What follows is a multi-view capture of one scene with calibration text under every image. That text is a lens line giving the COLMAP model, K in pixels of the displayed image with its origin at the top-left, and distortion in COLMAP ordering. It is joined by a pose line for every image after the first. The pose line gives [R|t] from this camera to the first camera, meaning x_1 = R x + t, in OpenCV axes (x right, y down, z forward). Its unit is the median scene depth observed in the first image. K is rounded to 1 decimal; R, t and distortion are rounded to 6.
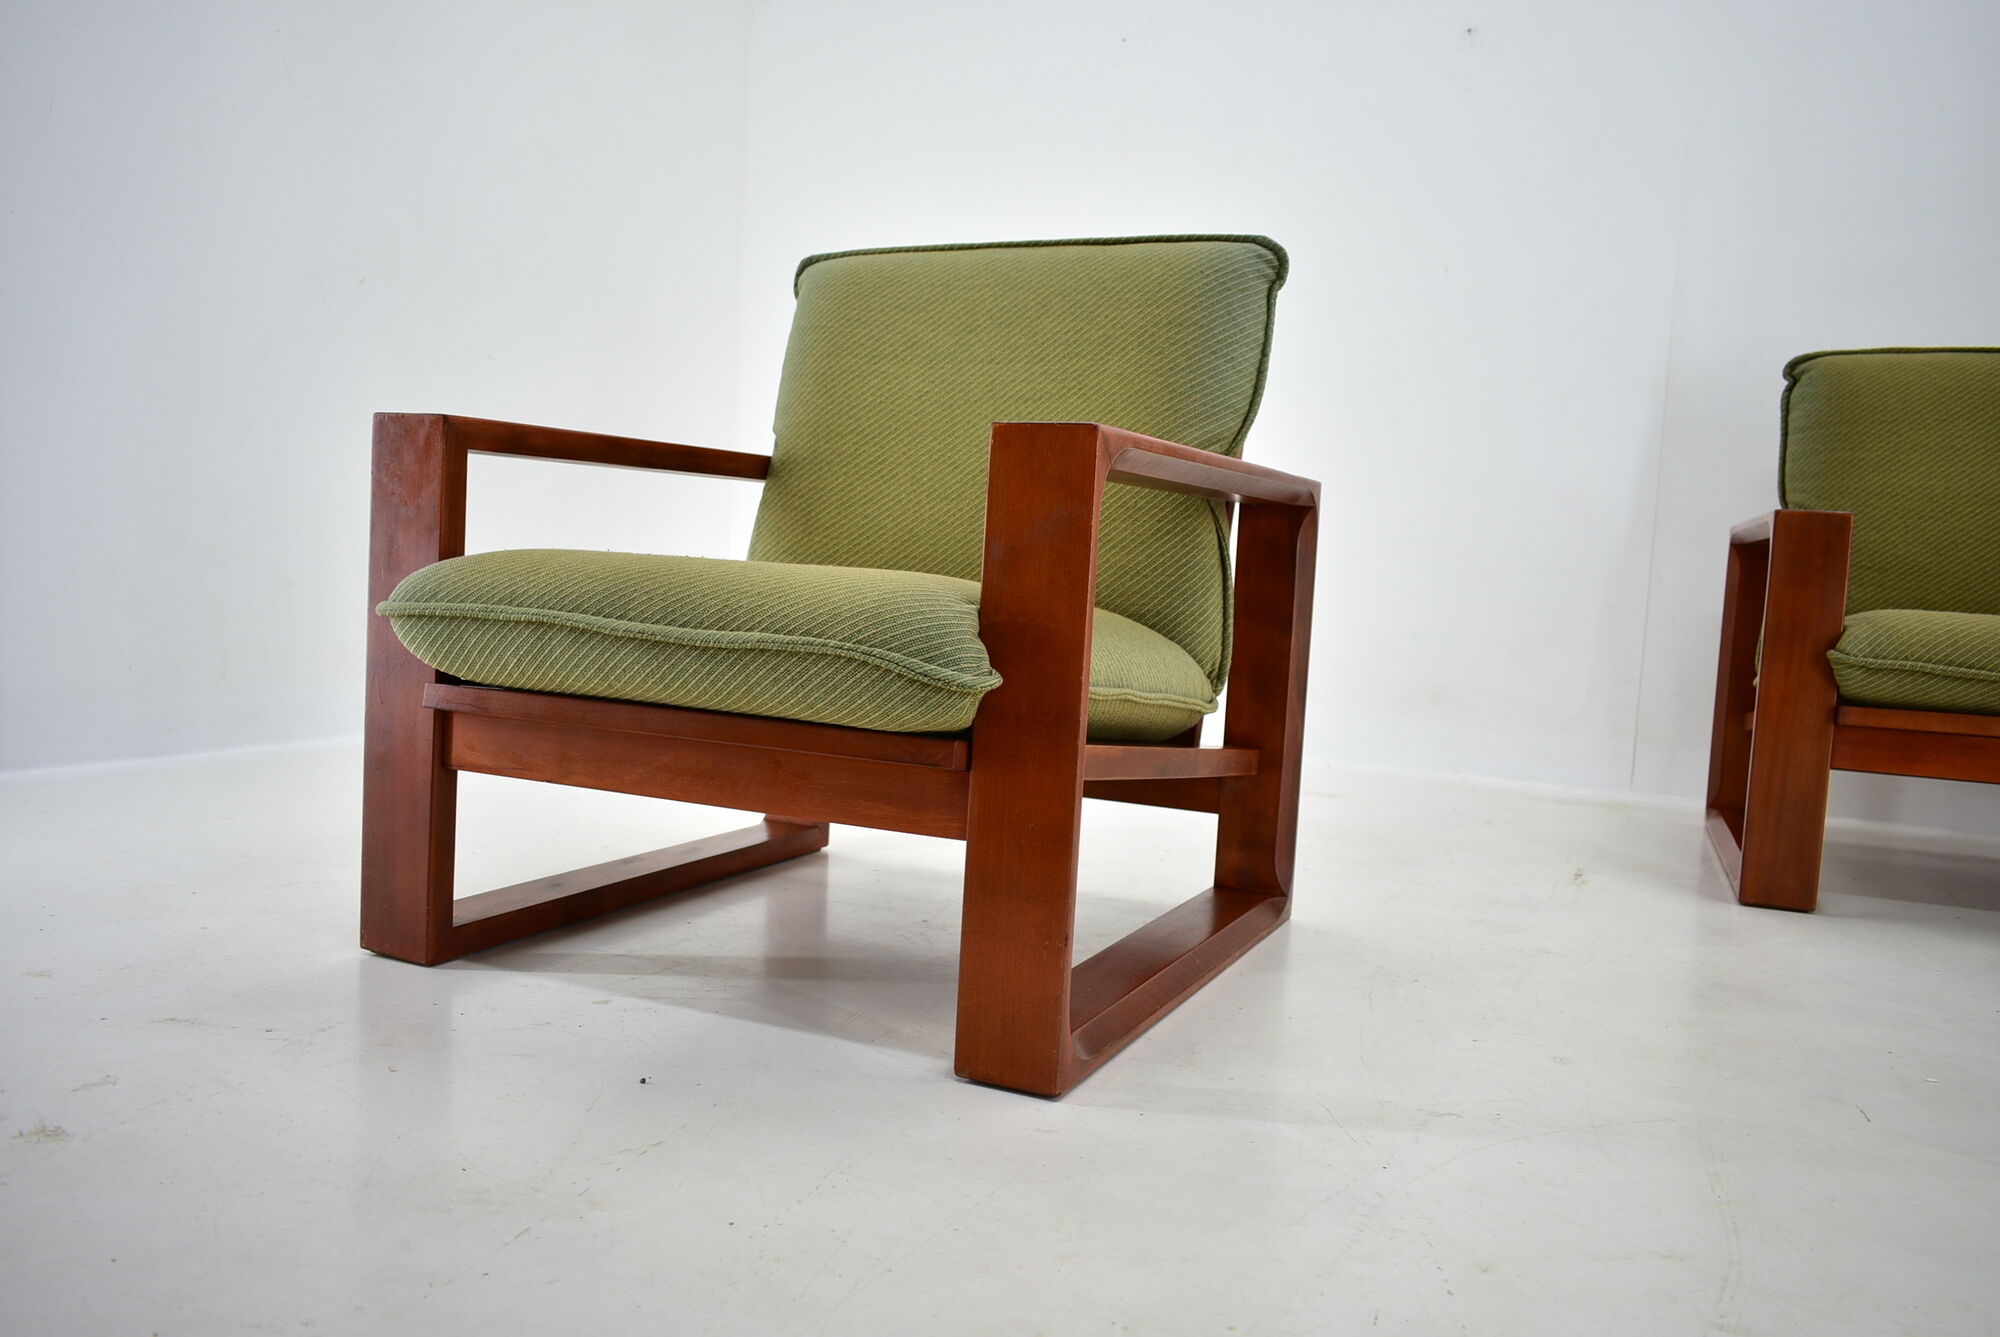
lens RADIAL K [[1545.7, 0, 1002.5], [0, 1545.7, 666.9], [0, 0, 1]] dist [-0.012264, -0.002008]
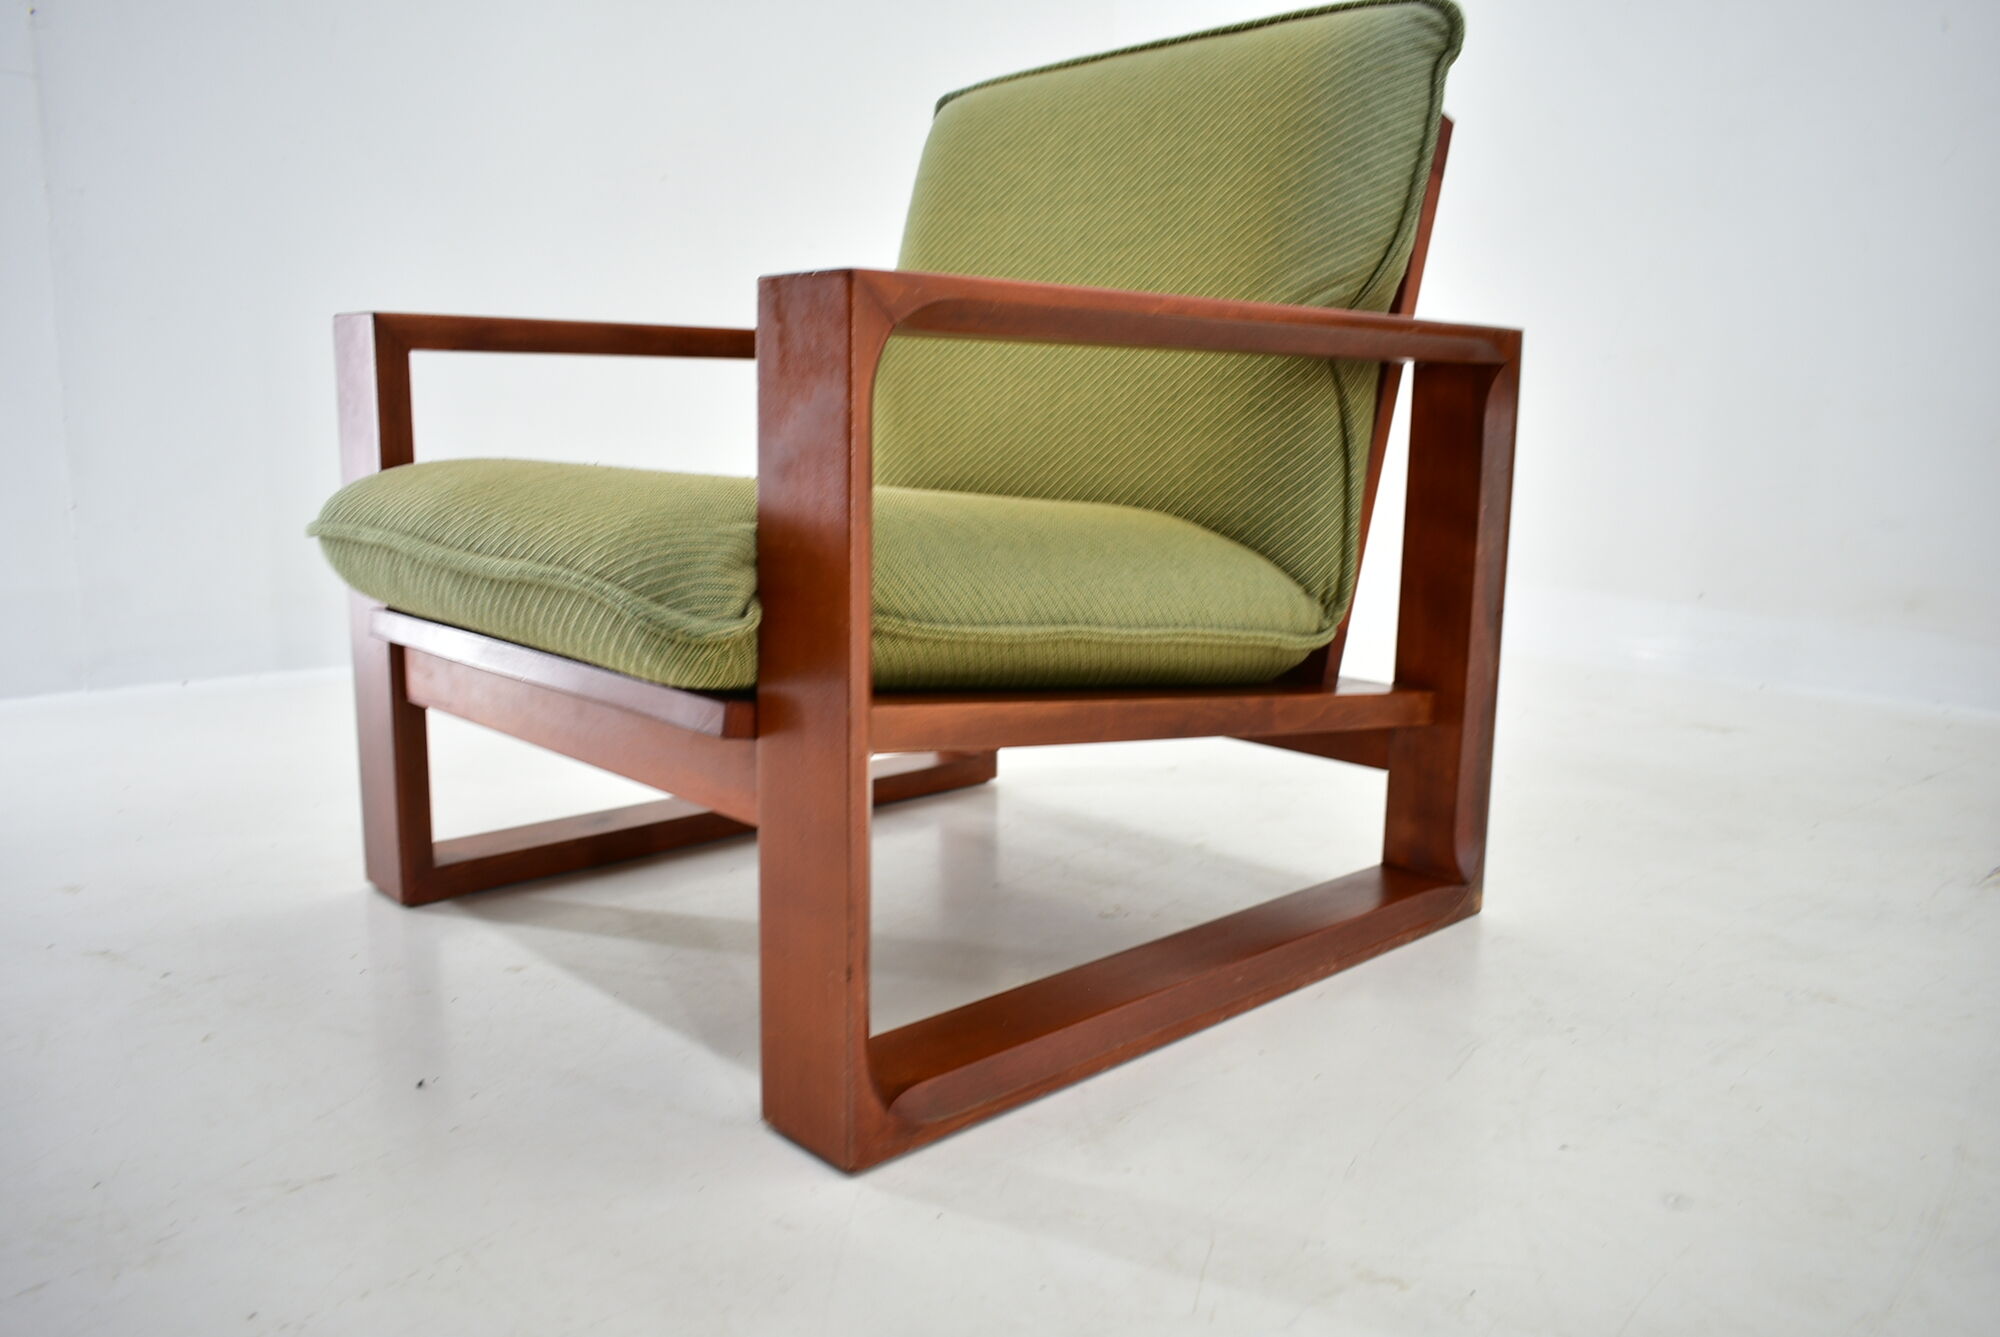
lens RADIAL K [[1530.1, 0, 1006.1], [0, 1530.1, 659.9], [0, 0, 1]] dist [-0.009211, -0.000224]
pose [[0.927657, 0.022128, -0.372777, 0.266699], [0.006139, 0.997204, 0.074472, -0.020118], [0.373383, -0.071373, 0.924928, 0.245309]]
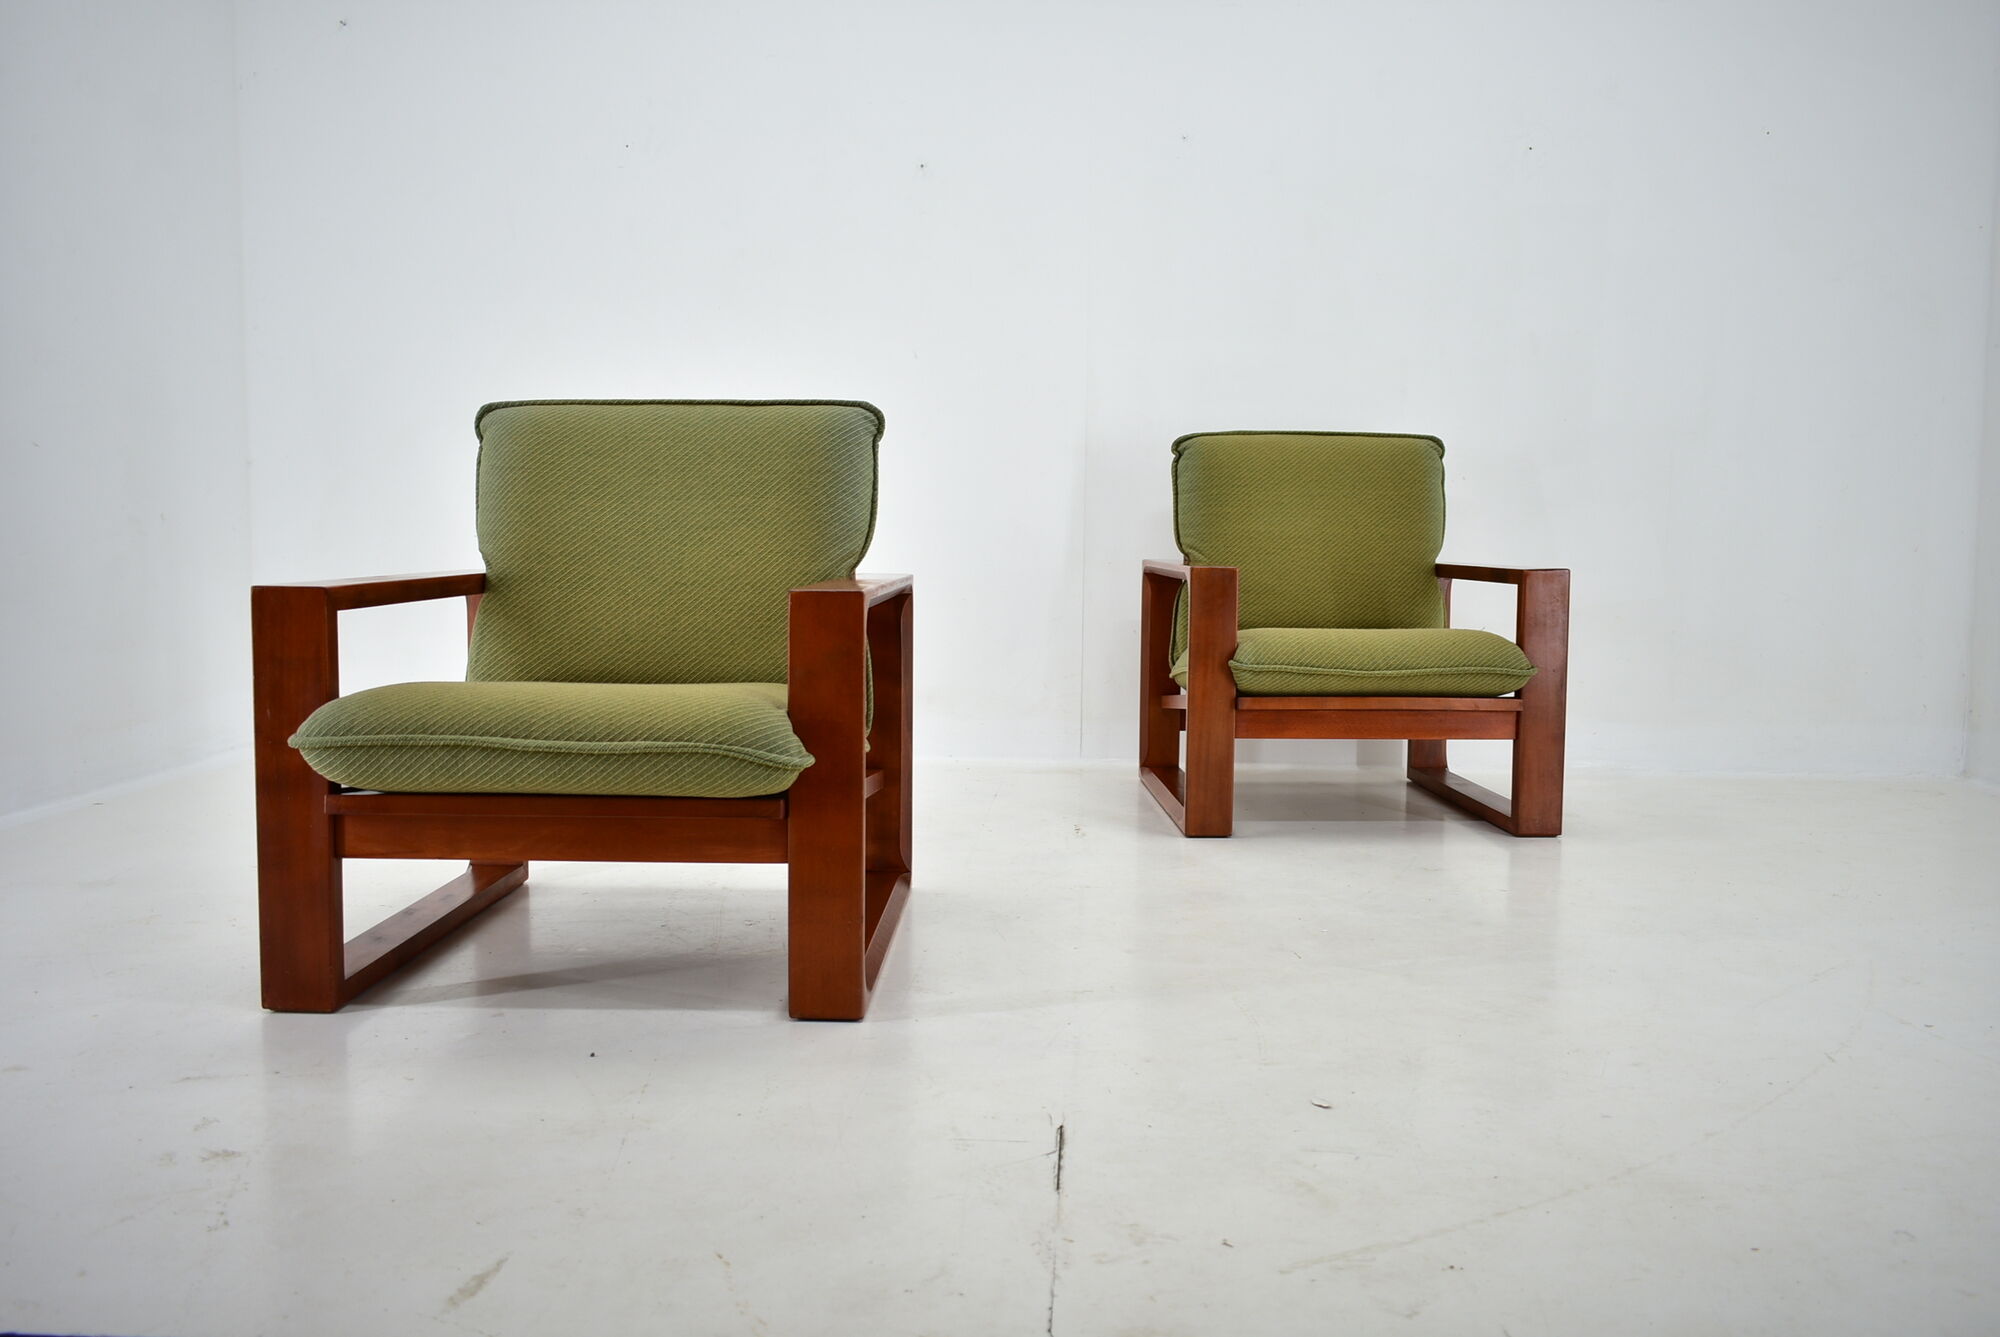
lens RADIAL K [[1579.2, 0, 1004.1], [0, 1579.2, 667.1], [0, 0, 1]] dist [-0.010541, 0.003157]
pose [[0.916931, -0.079448, 0.391056, -0.299891], [0.070995, 0.996825, 0.036053, -0.086574], [-0.392679, -0.005295, 0.919660, -0.365632]]
